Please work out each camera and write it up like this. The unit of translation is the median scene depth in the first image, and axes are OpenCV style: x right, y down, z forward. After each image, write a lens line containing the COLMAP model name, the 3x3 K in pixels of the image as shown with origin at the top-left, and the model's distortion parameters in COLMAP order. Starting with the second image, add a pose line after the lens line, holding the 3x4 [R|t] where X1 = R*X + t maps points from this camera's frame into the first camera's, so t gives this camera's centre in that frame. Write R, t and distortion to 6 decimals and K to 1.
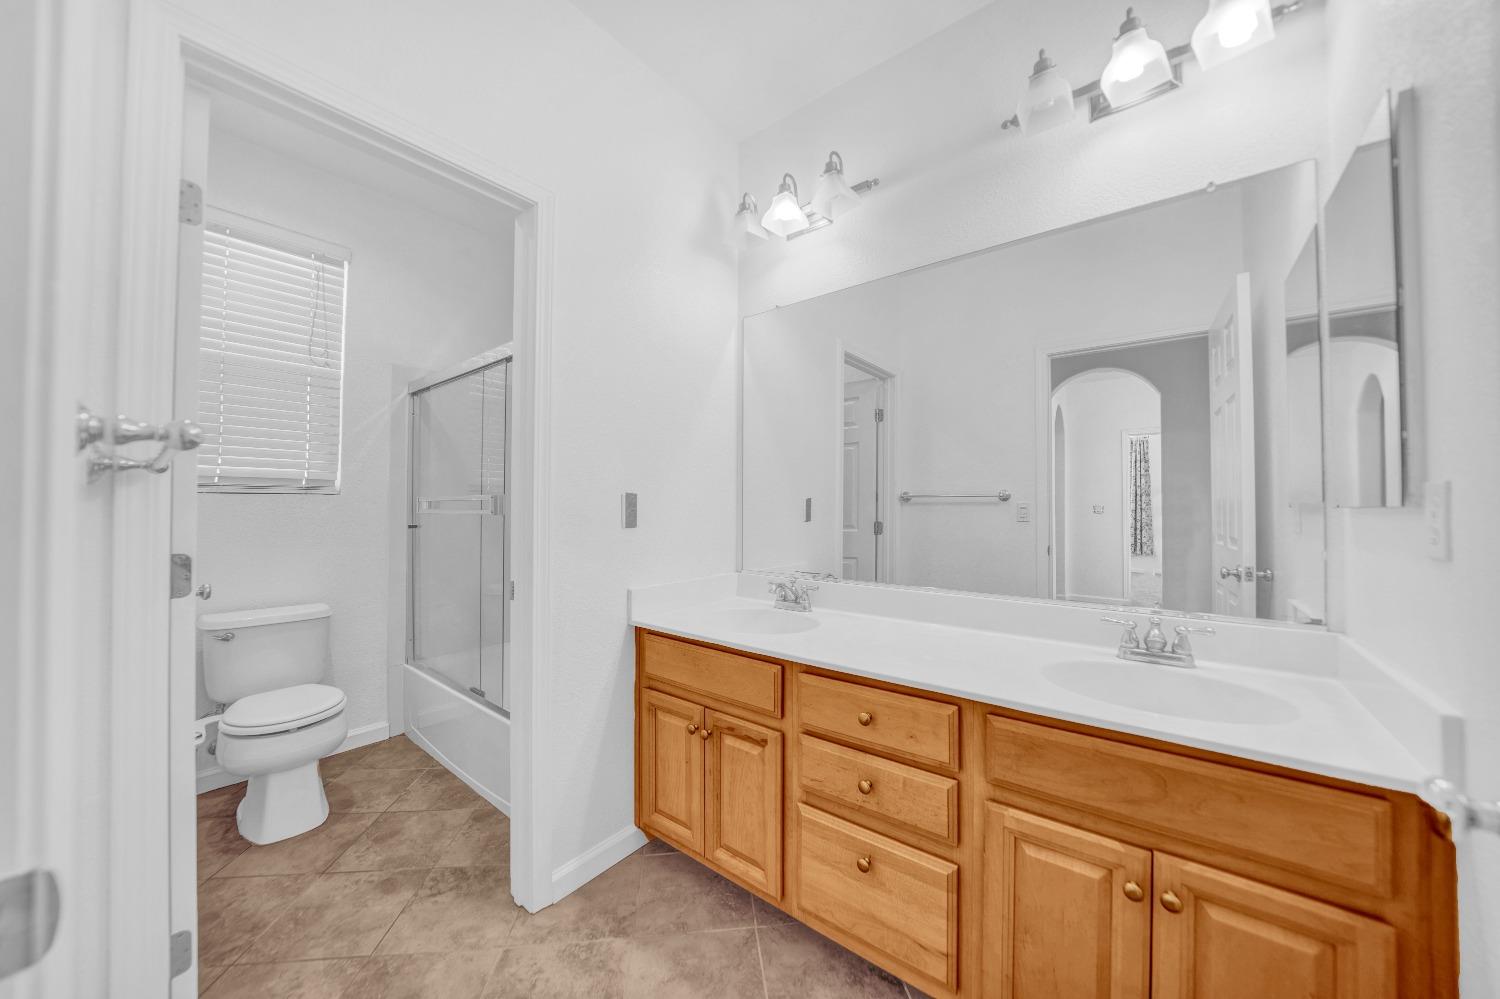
lens RADIAL K [[512.5, 0, 740.0], [0, 512.5, 503.6], [0, 0, 1]] dist [-0.002363, -0.000058]
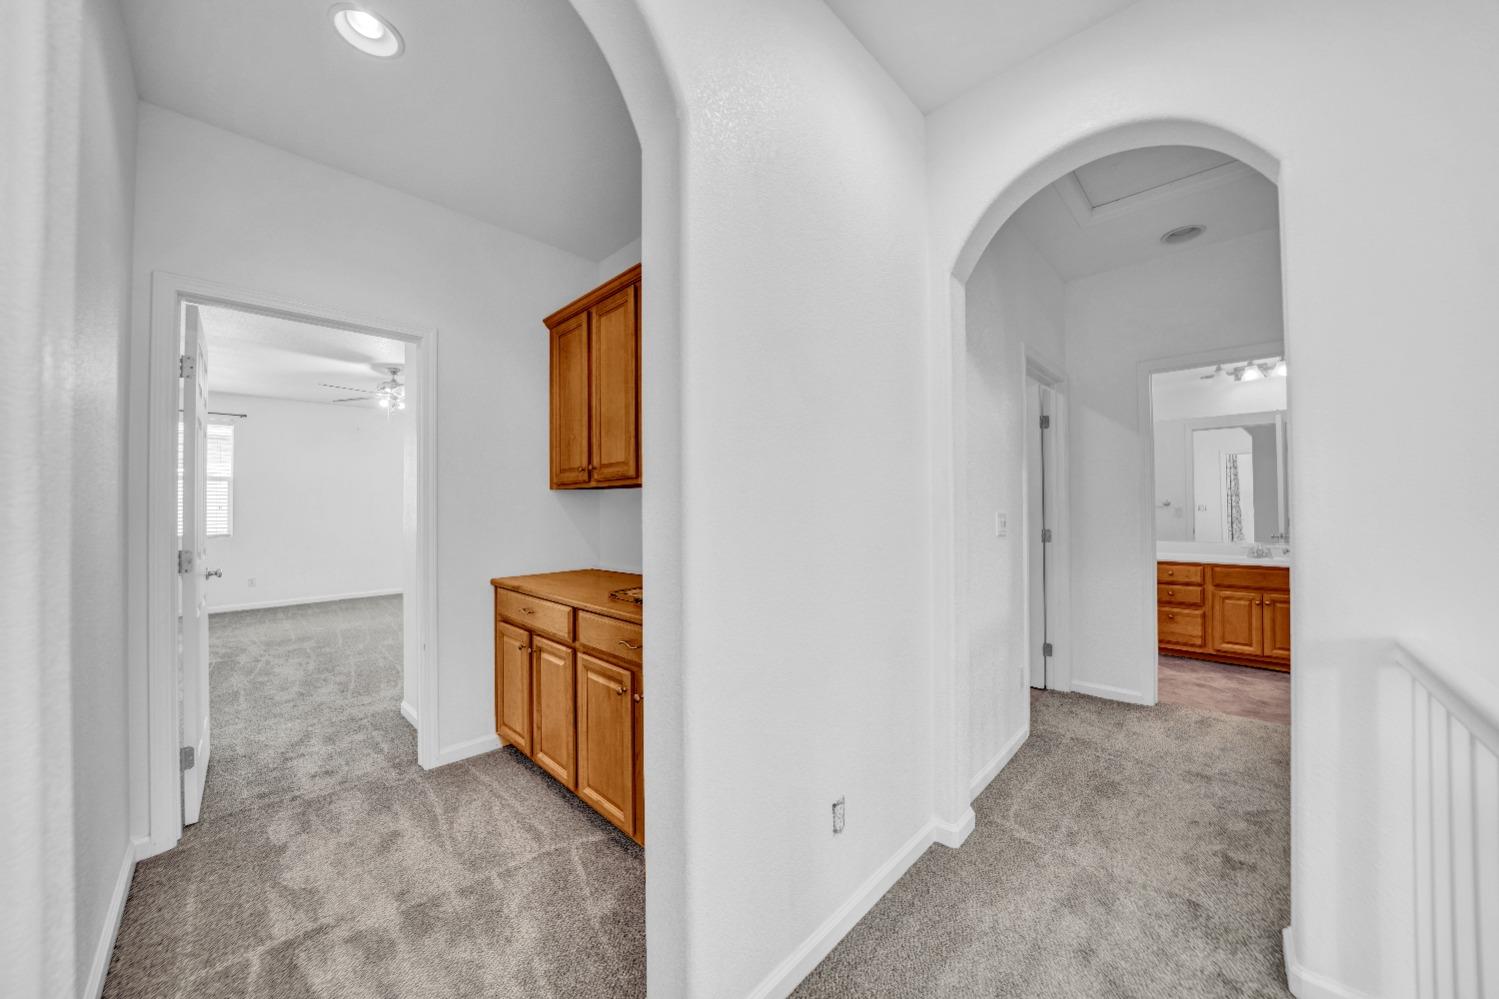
lens RADIAL K [[512.1, 0, 760.7], [0, 512.1, 500.6], [0, 0, 1]] dist [-0.002363, -0.000058]
pose [[0.997514, -0.016435, -0.068528, -2.420716], [0.015634, 0.999803, -0.012199, -0.071556], [0.068715, 0.011097, 0.997575, -2.802434]]
